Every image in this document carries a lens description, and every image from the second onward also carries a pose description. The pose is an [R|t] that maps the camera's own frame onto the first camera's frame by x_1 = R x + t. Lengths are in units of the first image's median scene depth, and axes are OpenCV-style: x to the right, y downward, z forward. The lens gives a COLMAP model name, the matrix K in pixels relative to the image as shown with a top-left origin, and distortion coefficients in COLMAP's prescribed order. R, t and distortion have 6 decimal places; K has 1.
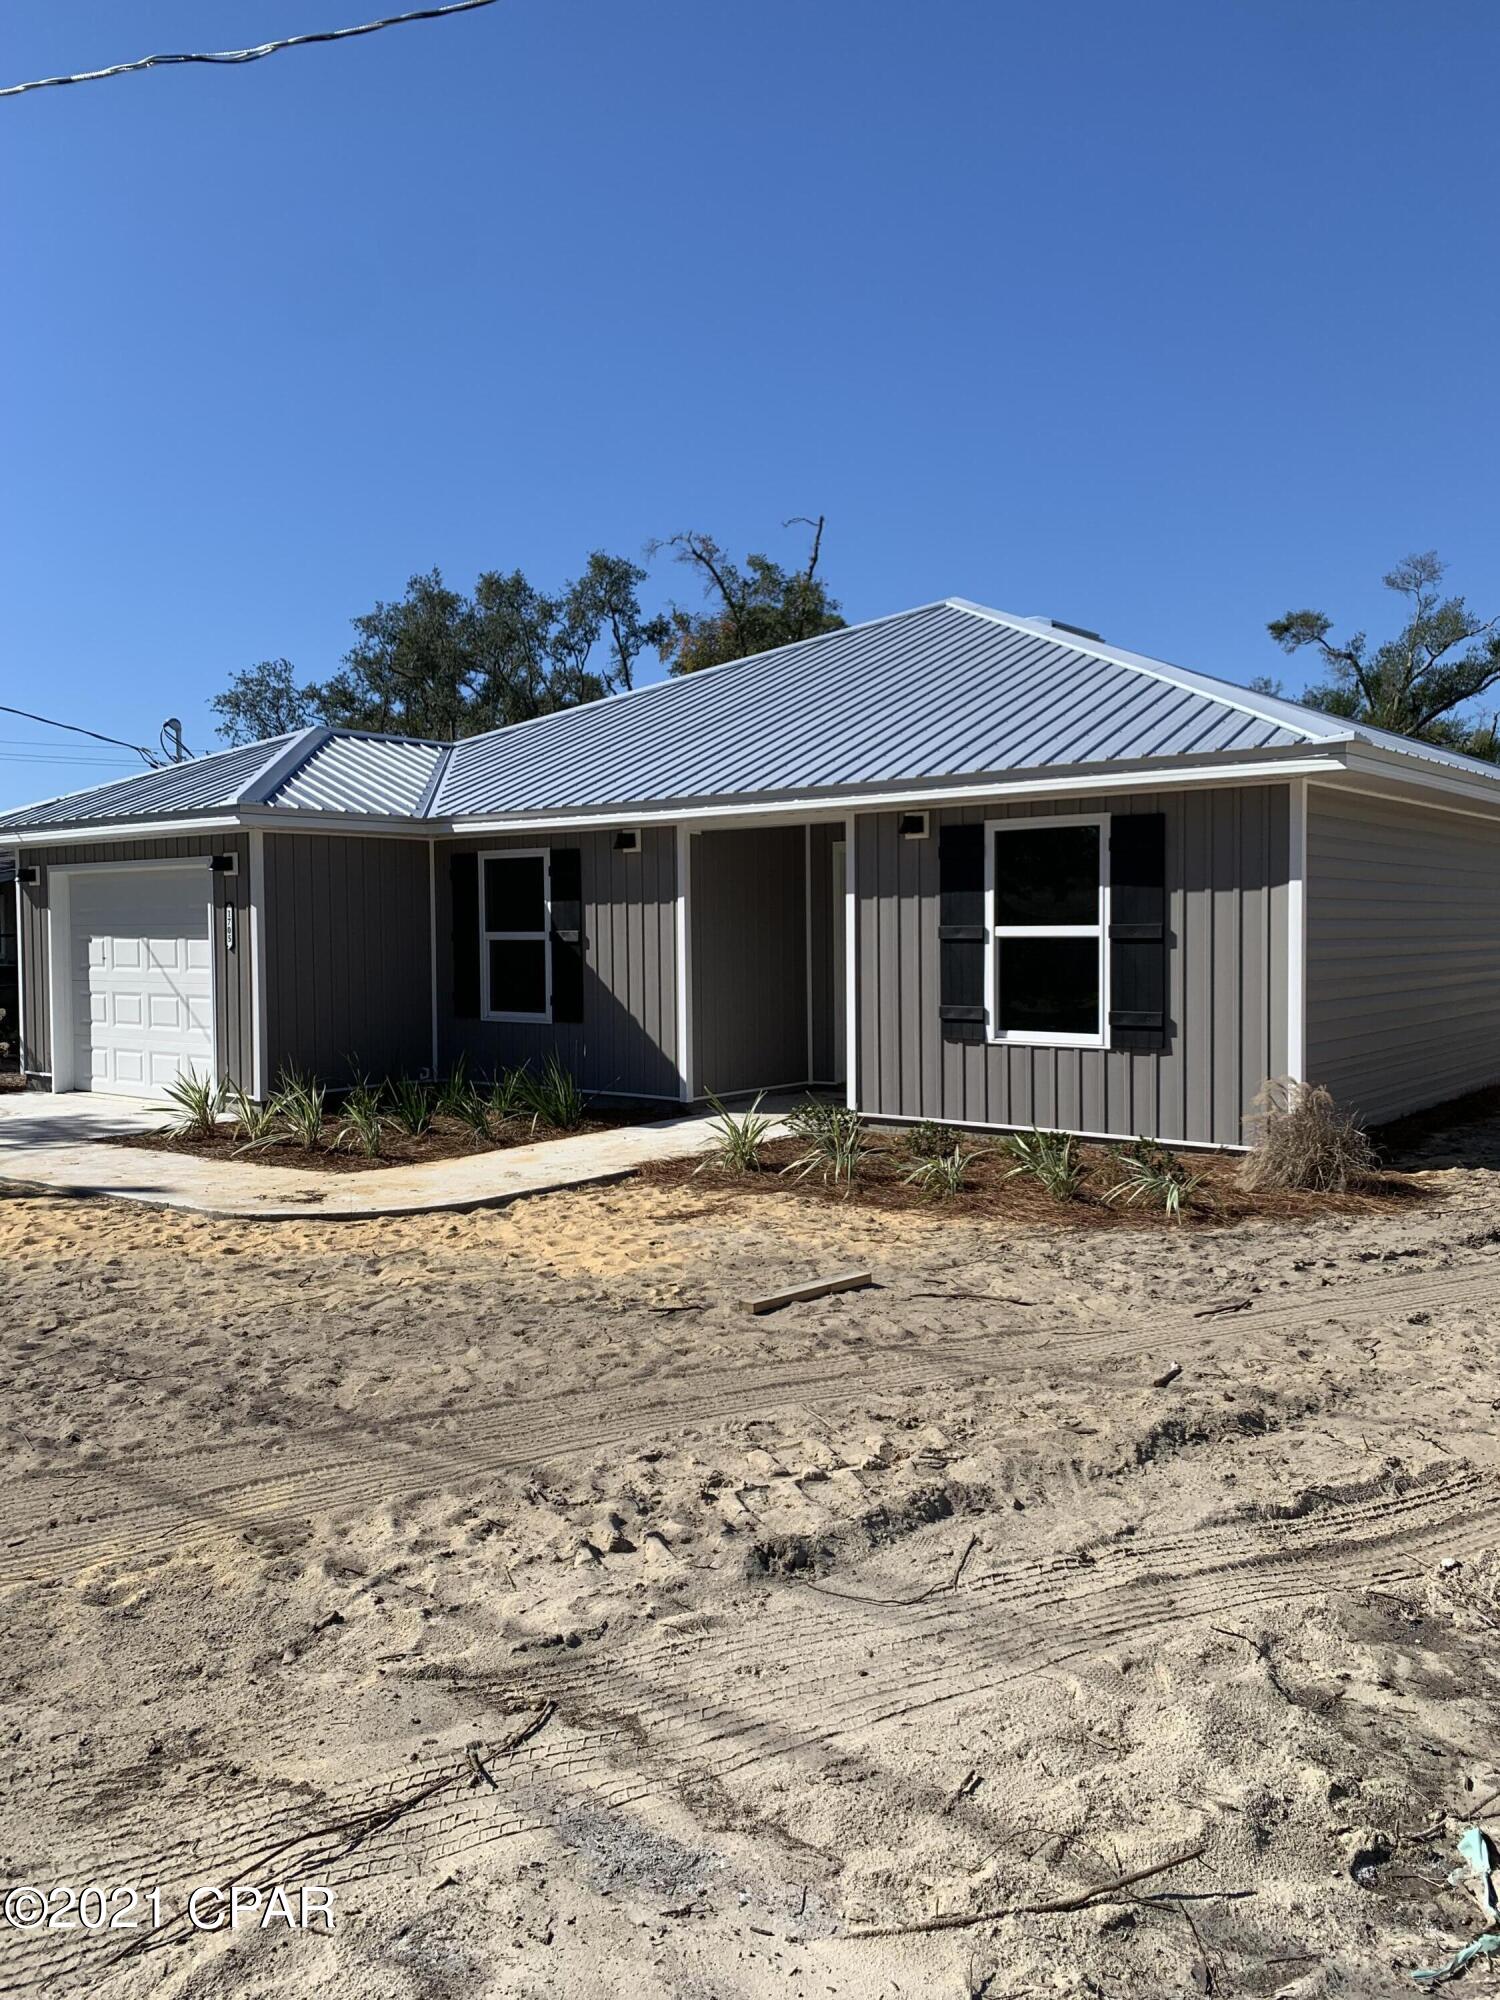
lens RADIAL K [[1519.7, 0, 752.1], [0, 1519.7, 1008.0], [0, 0, 1]] dist [0.048645, -0.037604]
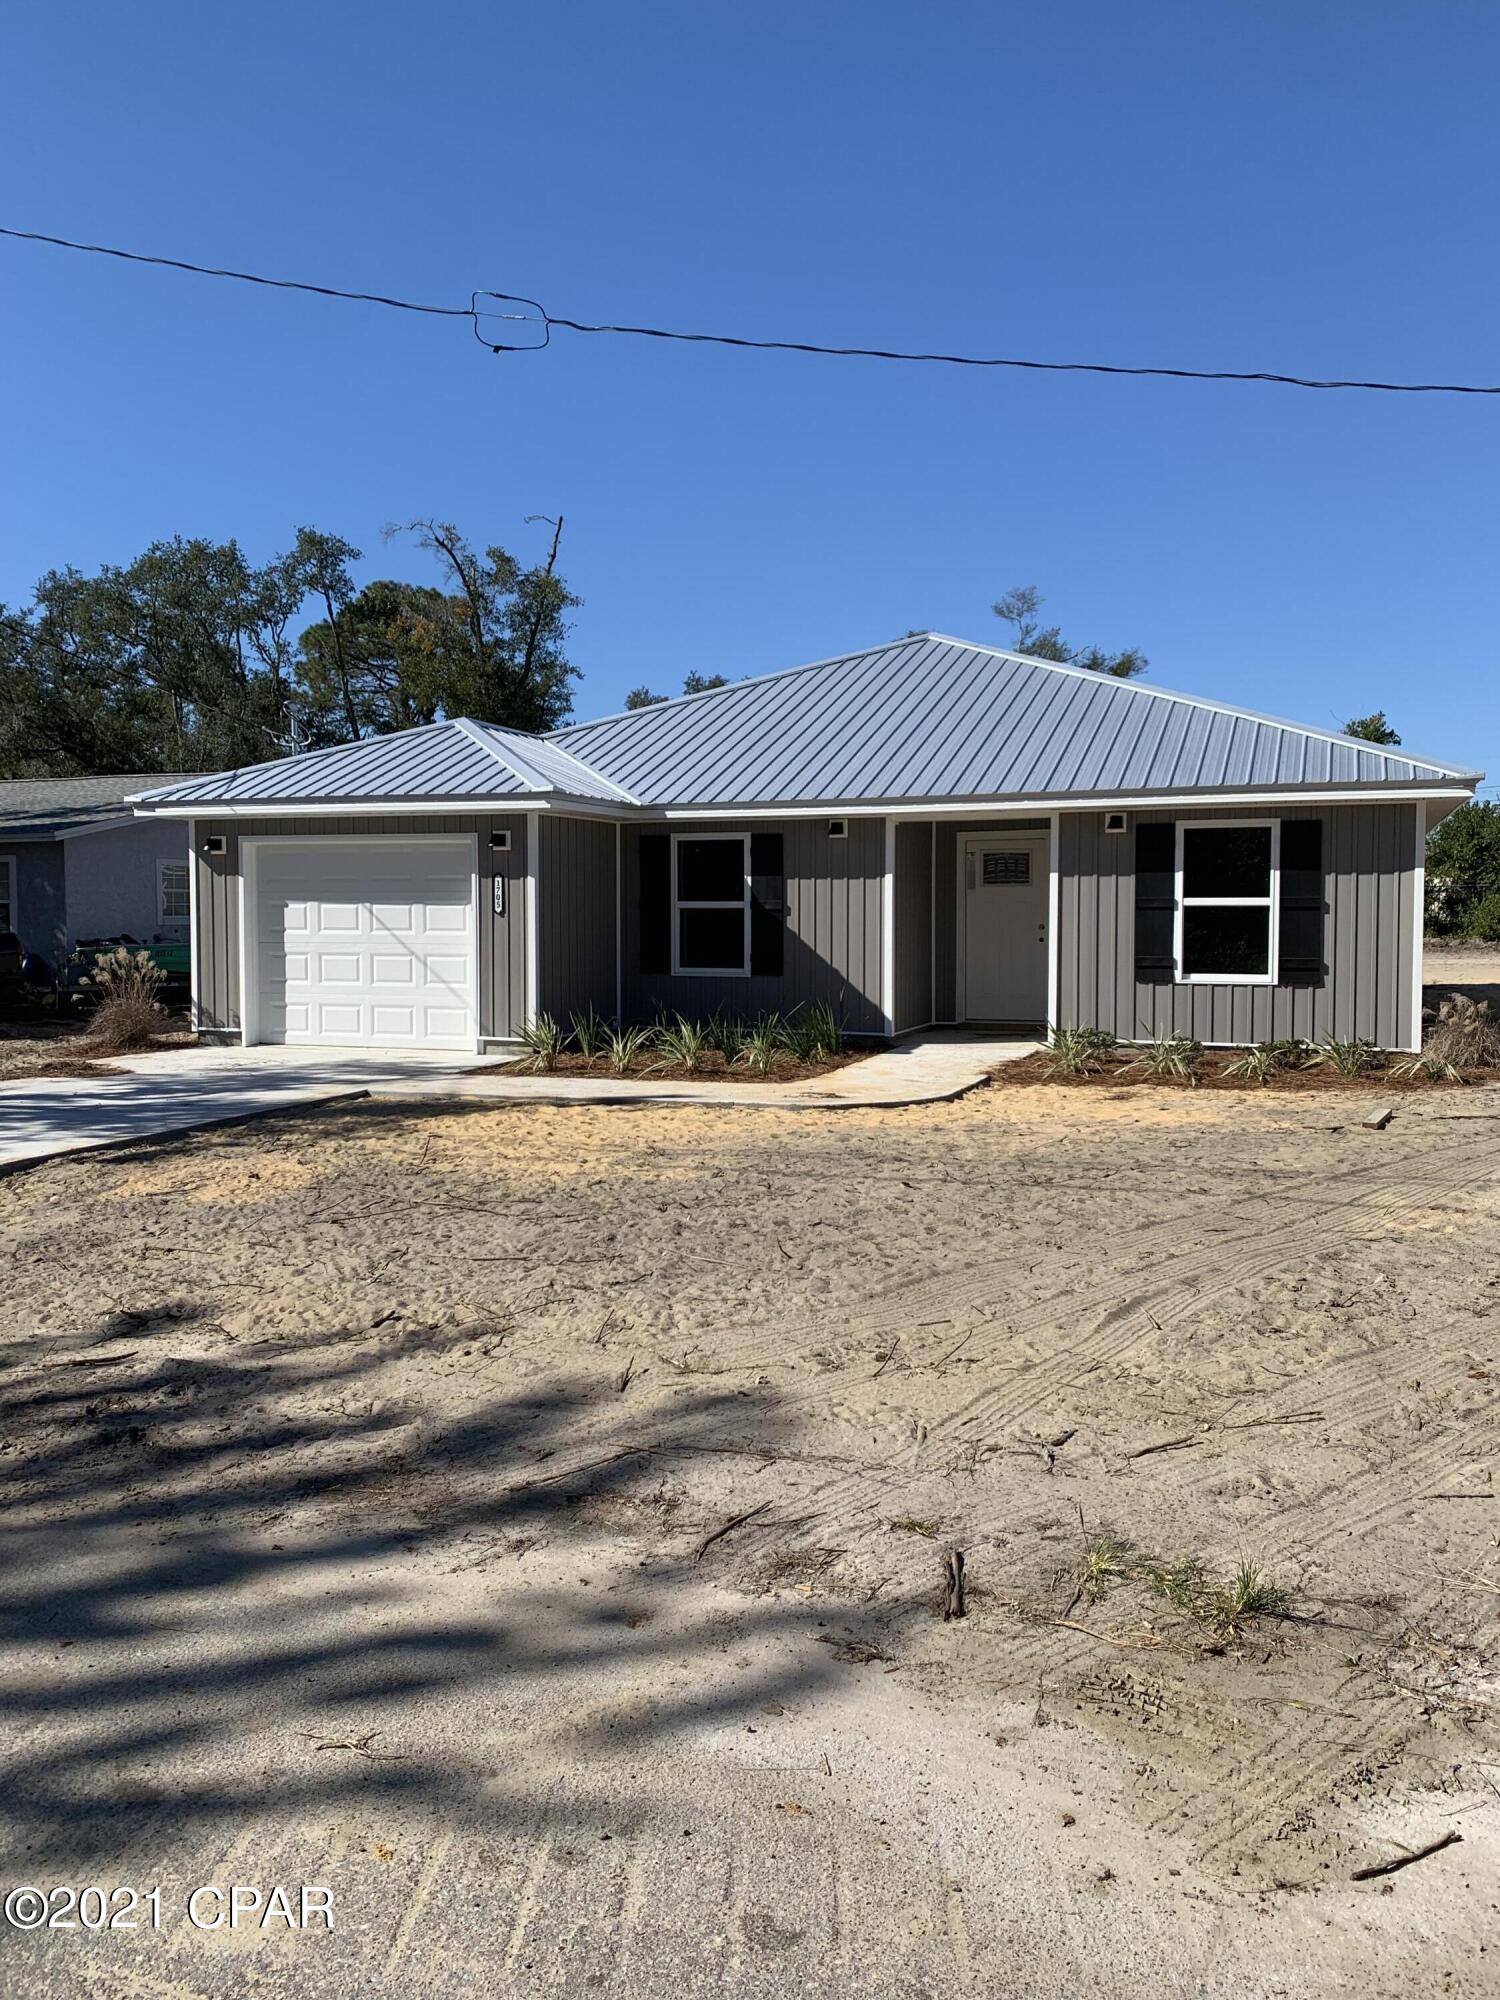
lens RADIAL K [[1519.7, 0, 750.4], [0, 1519.7, 1001.5], [0, 0, 1]] dist [0.048645, -0.037604]
pose [[0.953375, -0.010702, 0.301600, -0.526686], [0.008592, 0.999928, 0.008322, 0.021090], [-0.301667, -0.005342, 0.953398, -0.168083]]
